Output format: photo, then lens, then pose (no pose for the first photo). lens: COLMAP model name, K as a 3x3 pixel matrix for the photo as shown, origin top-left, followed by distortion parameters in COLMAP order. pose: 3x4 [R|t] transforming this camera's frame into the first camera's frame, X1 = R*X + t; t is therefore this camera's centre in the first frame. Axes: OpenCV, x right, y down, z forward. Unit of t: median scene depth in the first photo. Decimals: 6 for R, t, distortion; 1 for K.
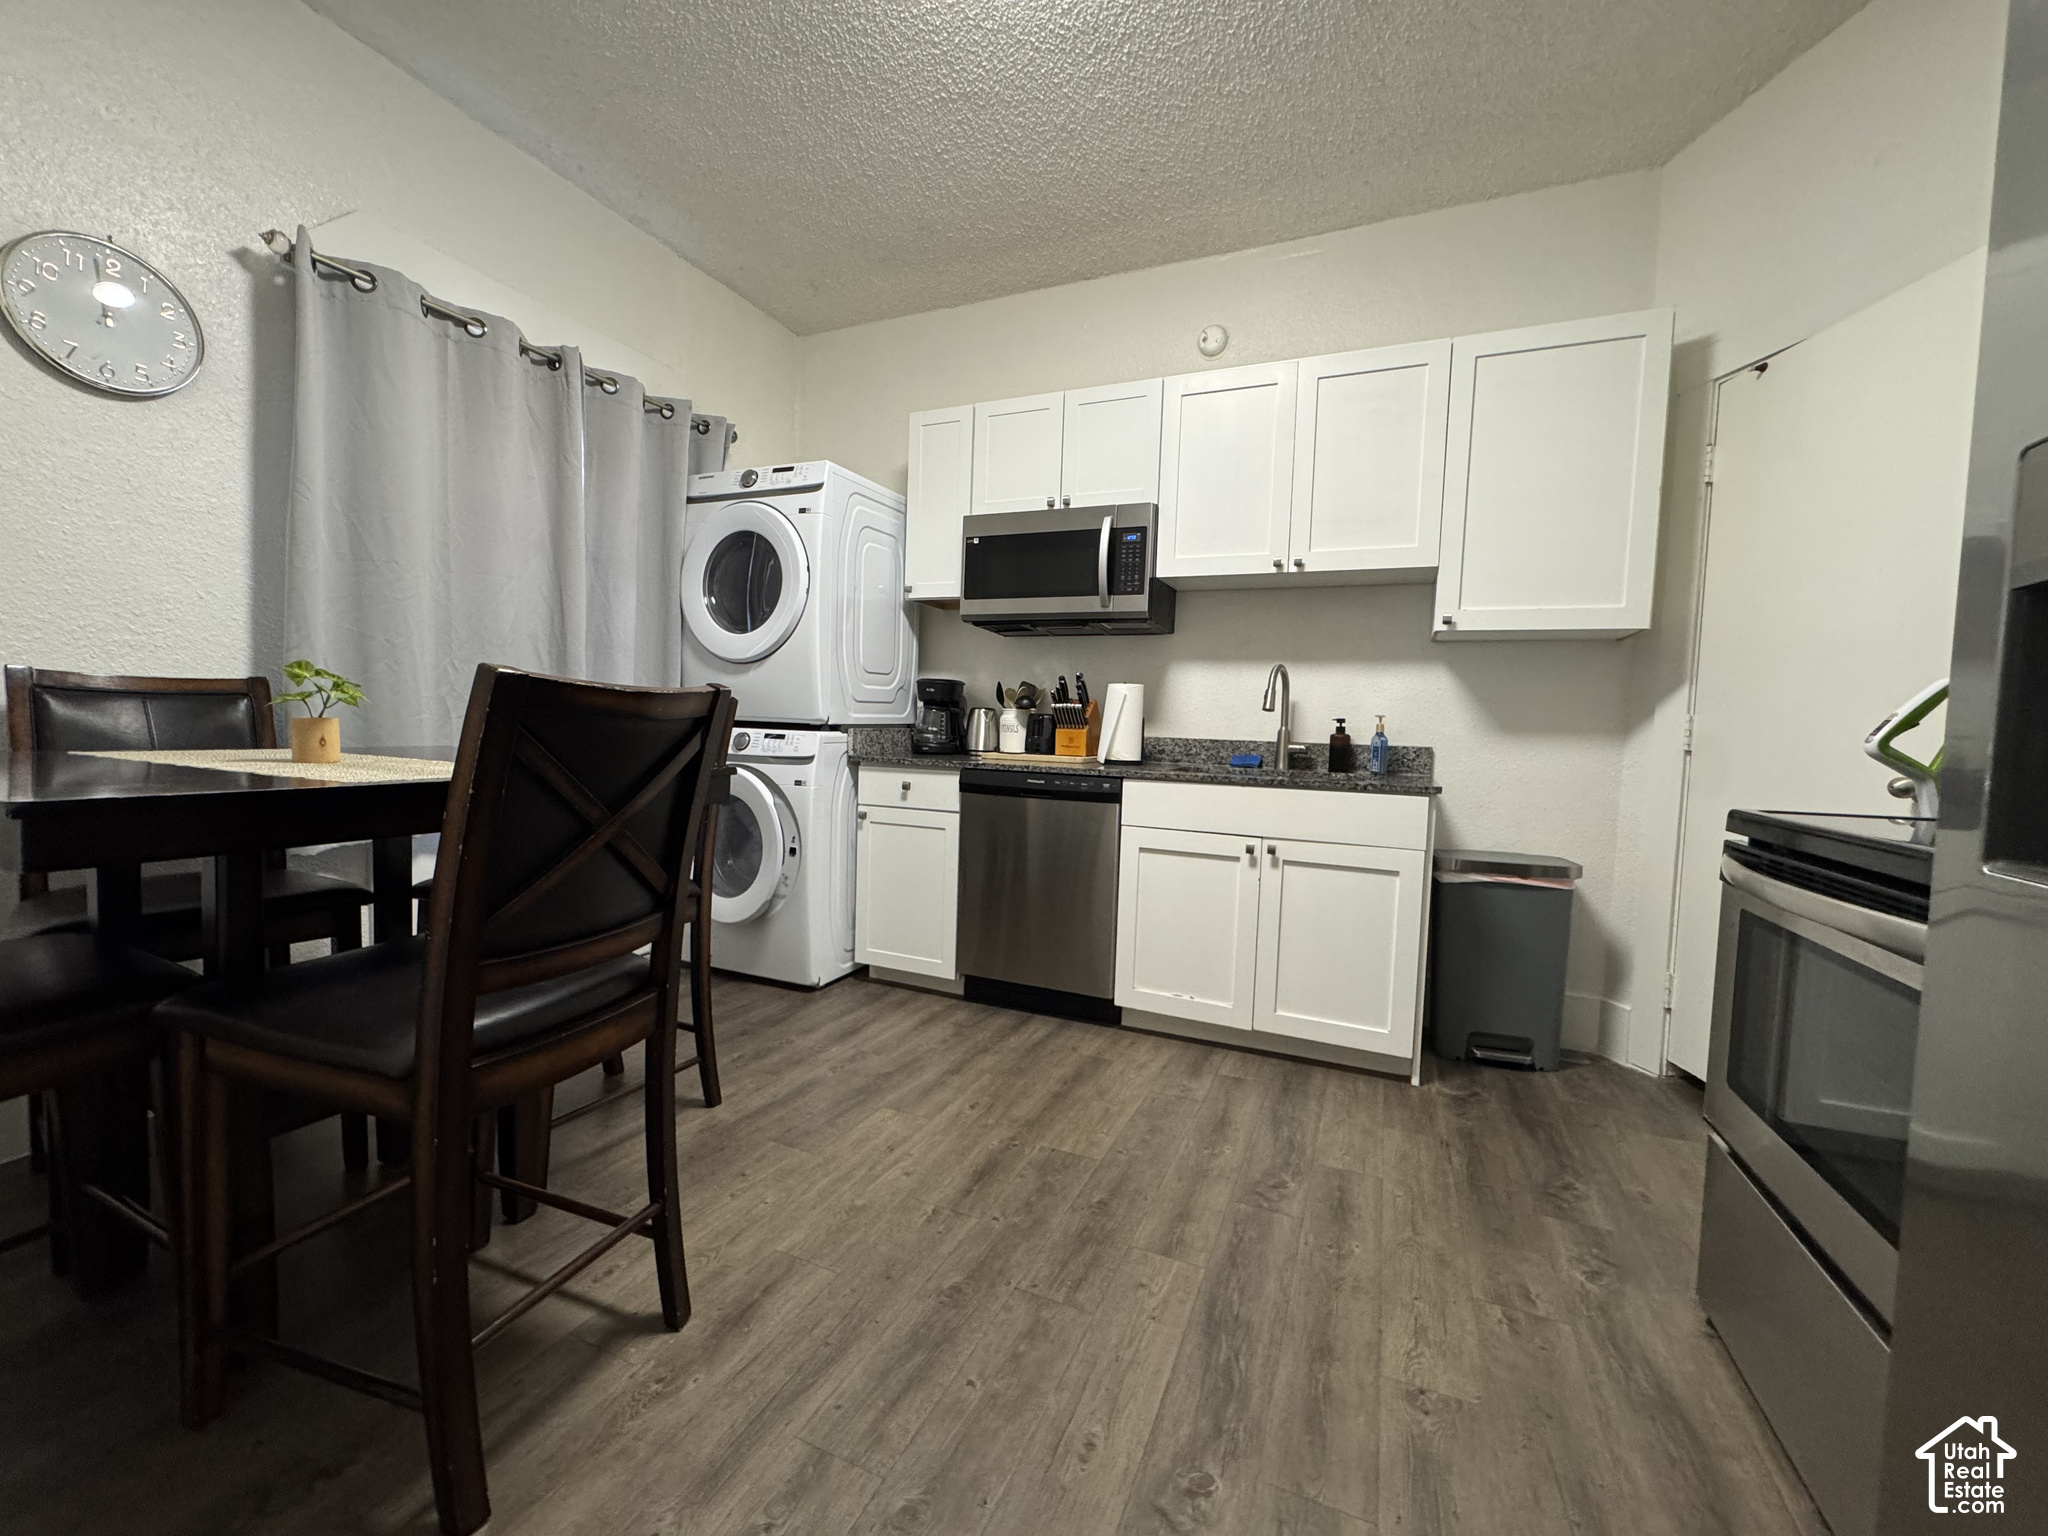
lens RADIAL K [[818.0, 0, 1021.2], [0, 818.0, 769.0], [0, 0, 1]] dist [-0.002765, 0.000366]
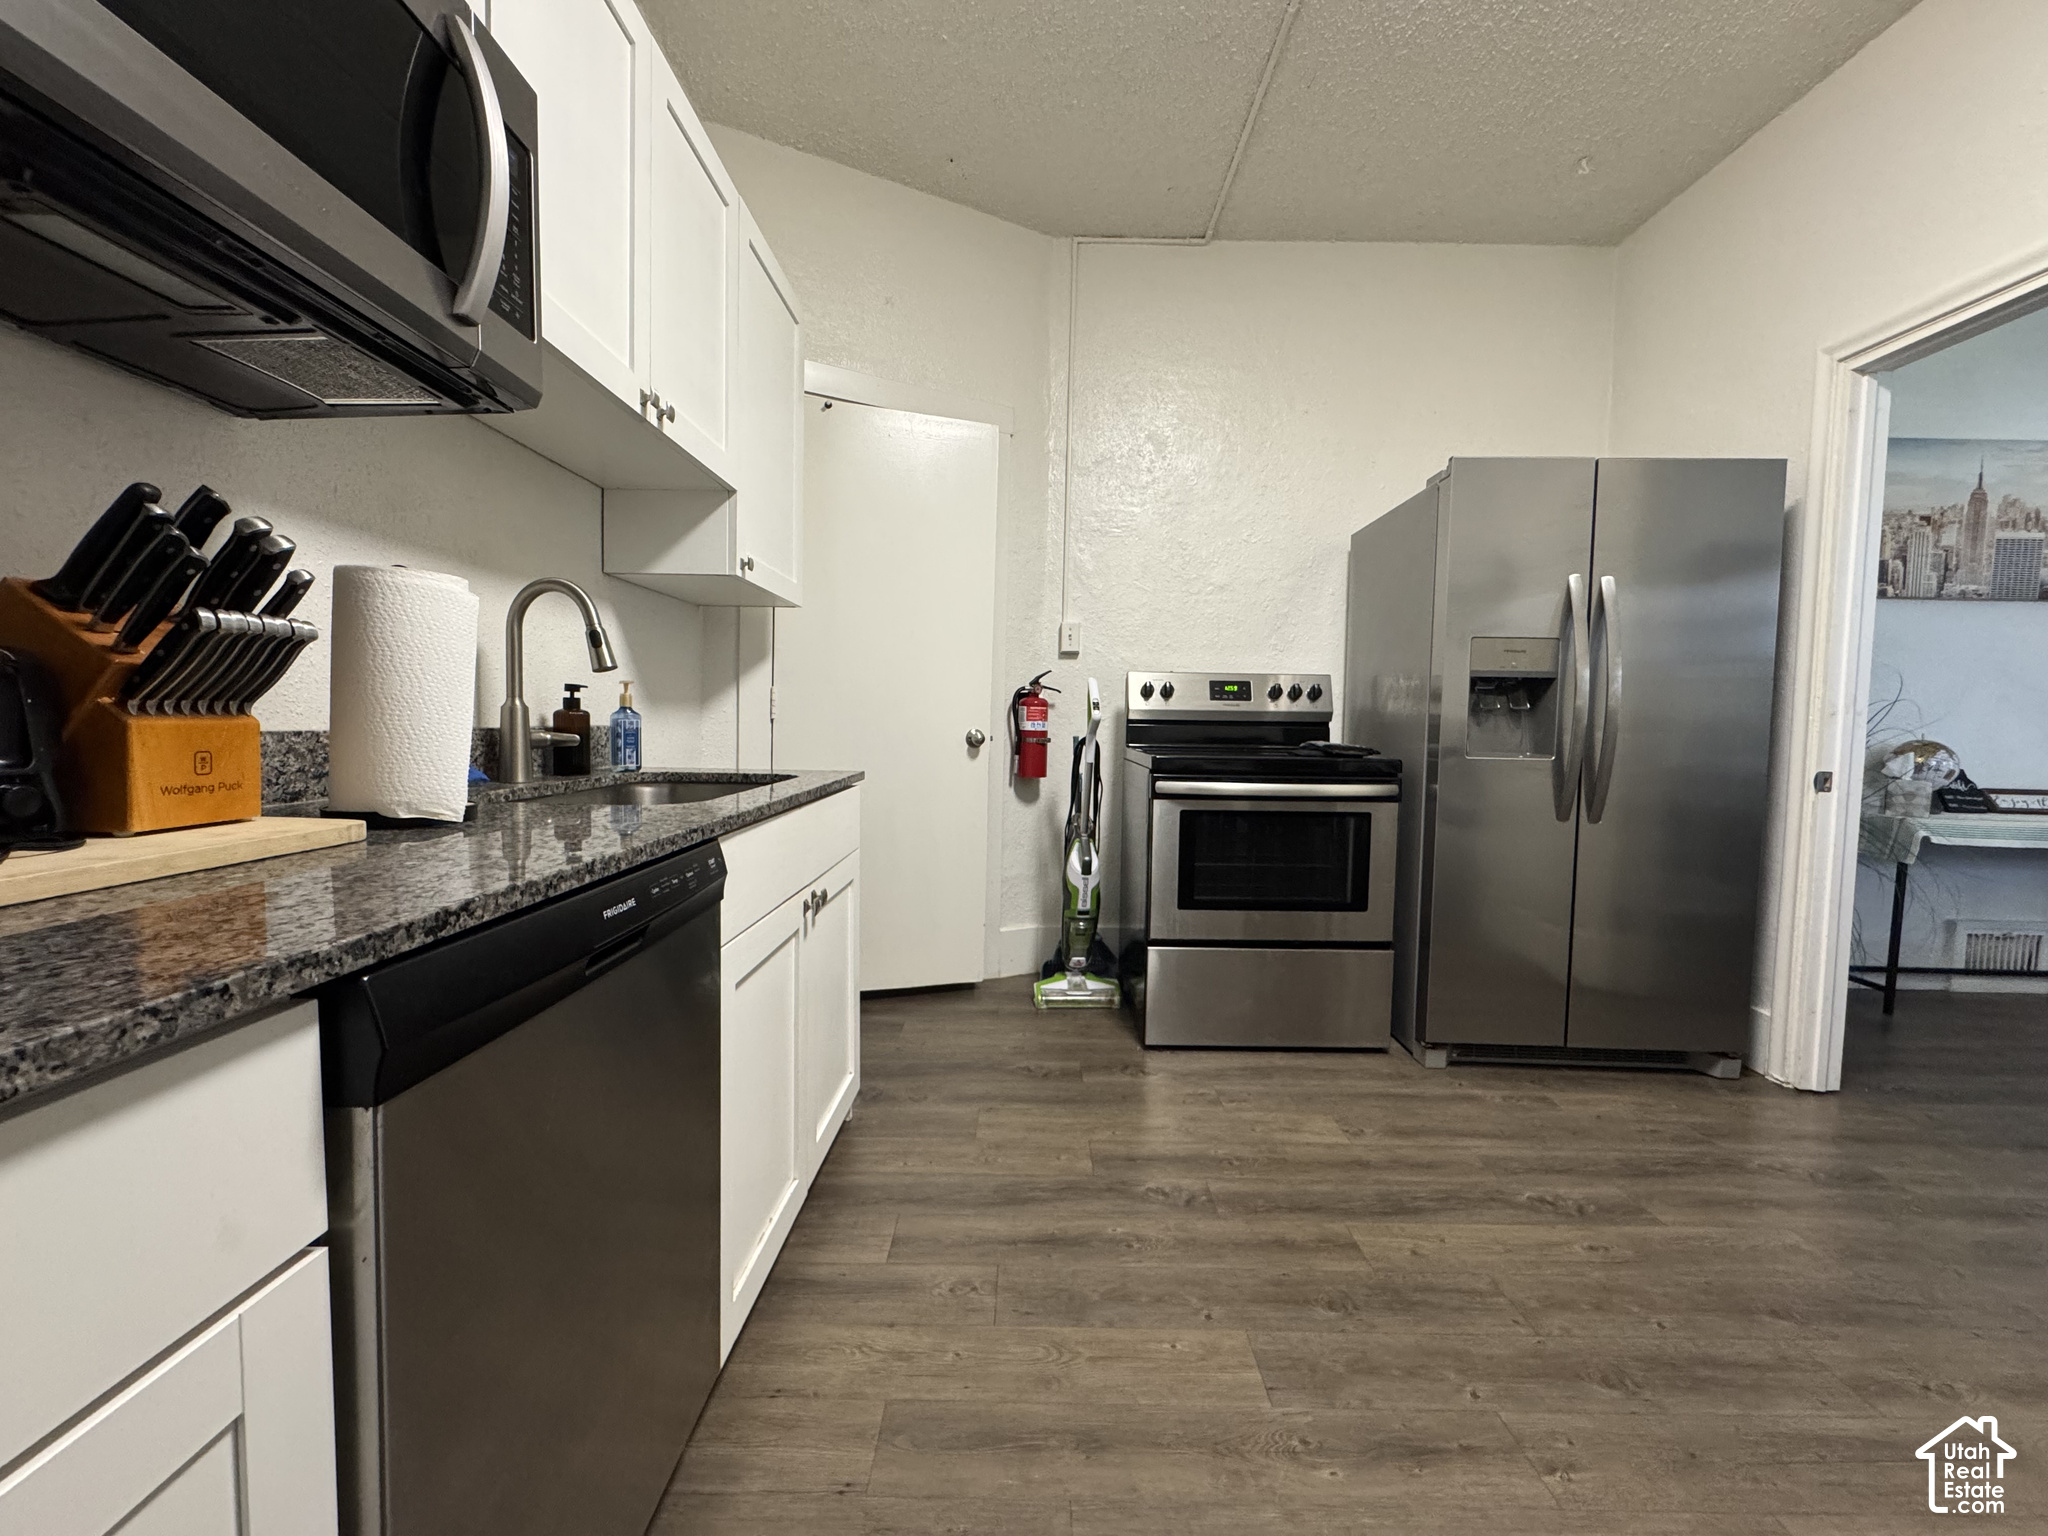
lens RADIAL K [[818.0, 0, 1020.4], [0, 818.0, 764.4], [0, 0, 1]] dist [-0.002765, 0.000366]
pose [[-0.400885, -0.088168, 0.911876, -0.467687], [0.022859, 0.994086, 0.106166, -0.098616], [-0.915843, 0.063405, -0.396499, 1.562855]]
